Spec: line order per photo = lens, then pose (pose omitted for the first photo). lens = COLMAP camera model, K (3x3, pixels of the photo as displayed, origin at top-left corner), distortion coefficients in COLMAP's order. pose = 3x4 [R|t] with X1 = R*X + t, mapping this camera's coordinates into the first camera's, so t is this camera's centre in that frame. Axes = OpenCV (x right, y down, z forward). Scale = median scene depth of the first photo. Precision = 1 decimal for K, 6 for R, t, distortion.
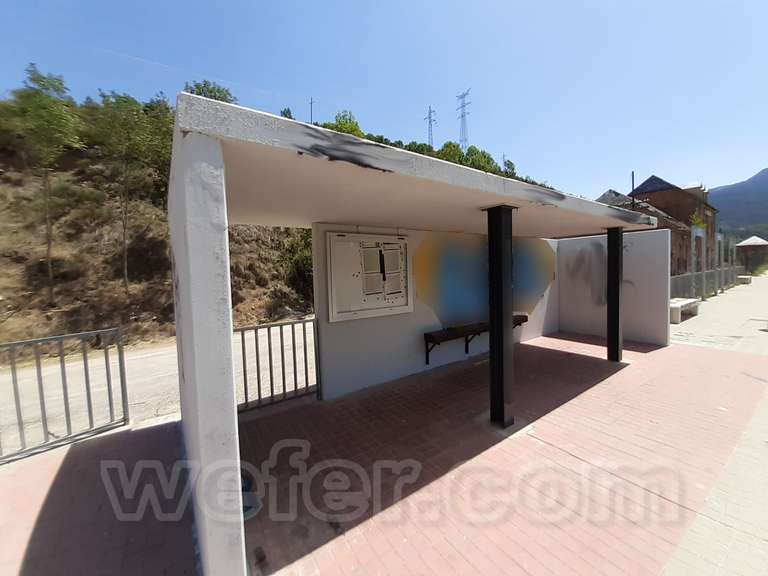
lens RADIAL K [[309.8, 0, 384.0], [0, 309.8, 288.0], [0, 0, 1]] dist [-0.015618, -0.000284]
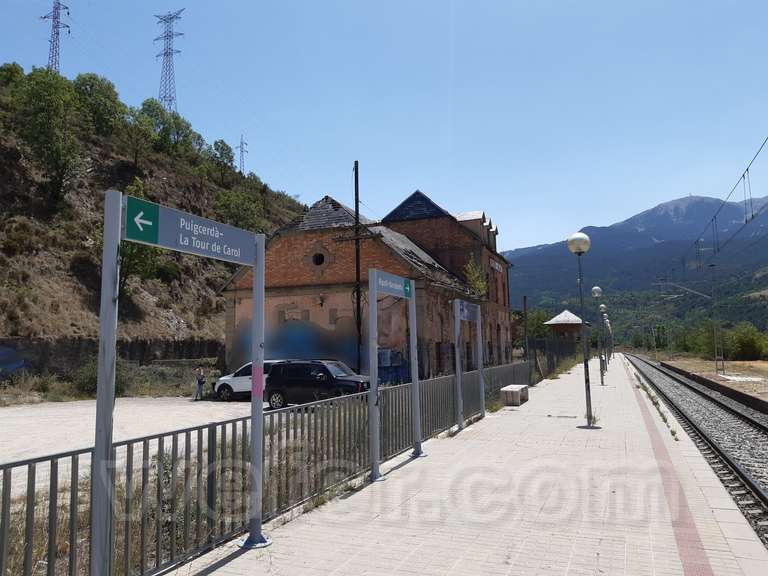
lens RADIAL K [[605.6, 0, 384.1], [0, 605.6, 278.4], [0, 0, 1]] dist [0.105783, -0.202165]
pose [[0.834188, 0.077864, 0.545955, 0.093490], [0.022063, 0.984478, -0.174118, -0.008012], [-0.551038, 0.157292, 0.819522, 0.059245]]
